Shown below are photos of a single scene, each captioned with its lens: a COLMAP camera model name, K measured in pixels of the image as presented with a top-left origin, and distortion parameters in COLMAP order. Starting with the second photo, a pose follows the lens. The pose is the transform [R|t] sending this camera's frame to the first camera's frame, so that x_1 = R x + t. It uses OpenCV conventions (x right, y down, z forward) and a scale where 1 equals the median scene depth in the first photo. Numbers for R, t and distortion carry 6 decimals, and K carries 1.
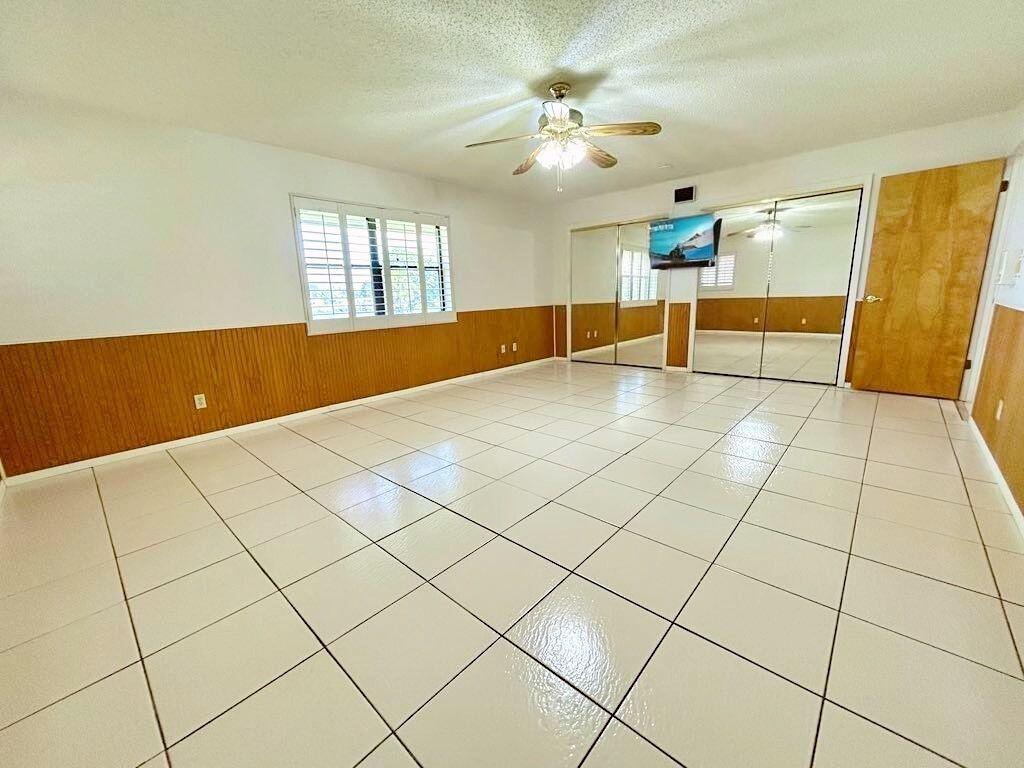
lens RADIAL K [[414.5, 0, 511.9], [0, 414.5, 388.0], [0, 0, 1]] dist [0.002811, 0.000076]
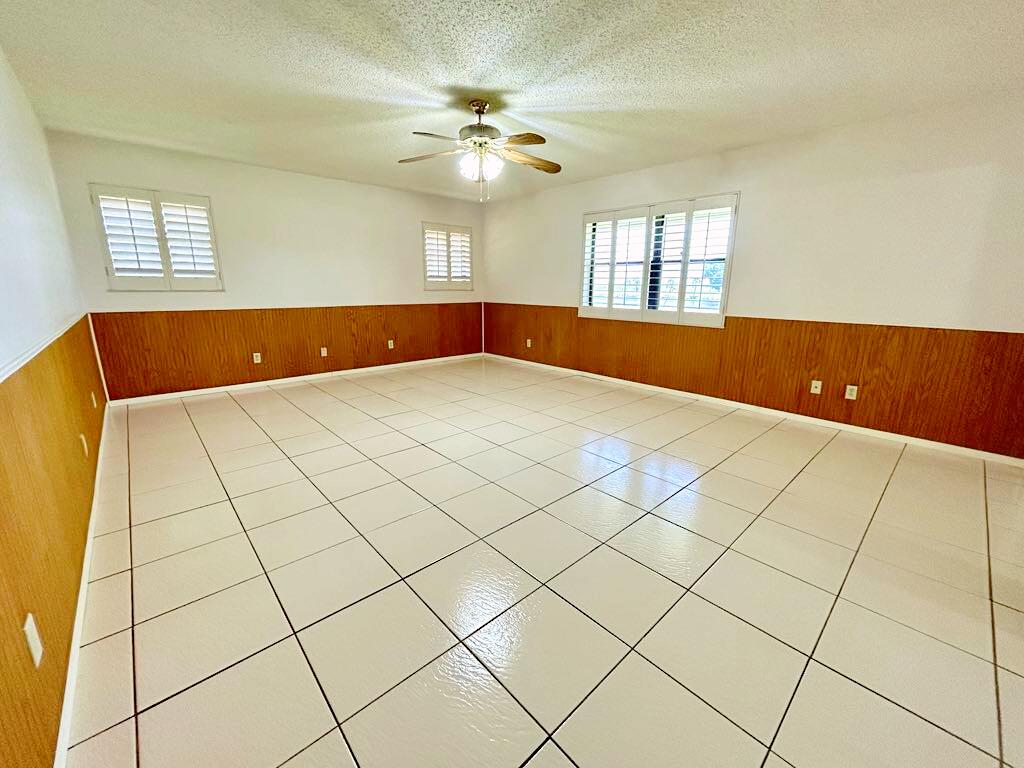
lens RADIAL K [[414.5, 0, 512.1], [0, 414.5, 378.8], [0, 0, 1]] dist [0.002811, 0.000076]
pose [[-0.087537, 0.245078, -0.965543, 0.839878], [-0.236567, 0.936422, 0.259133, -0.220250], [0.967664, 0.251099, -0.023995, 0.810571]]
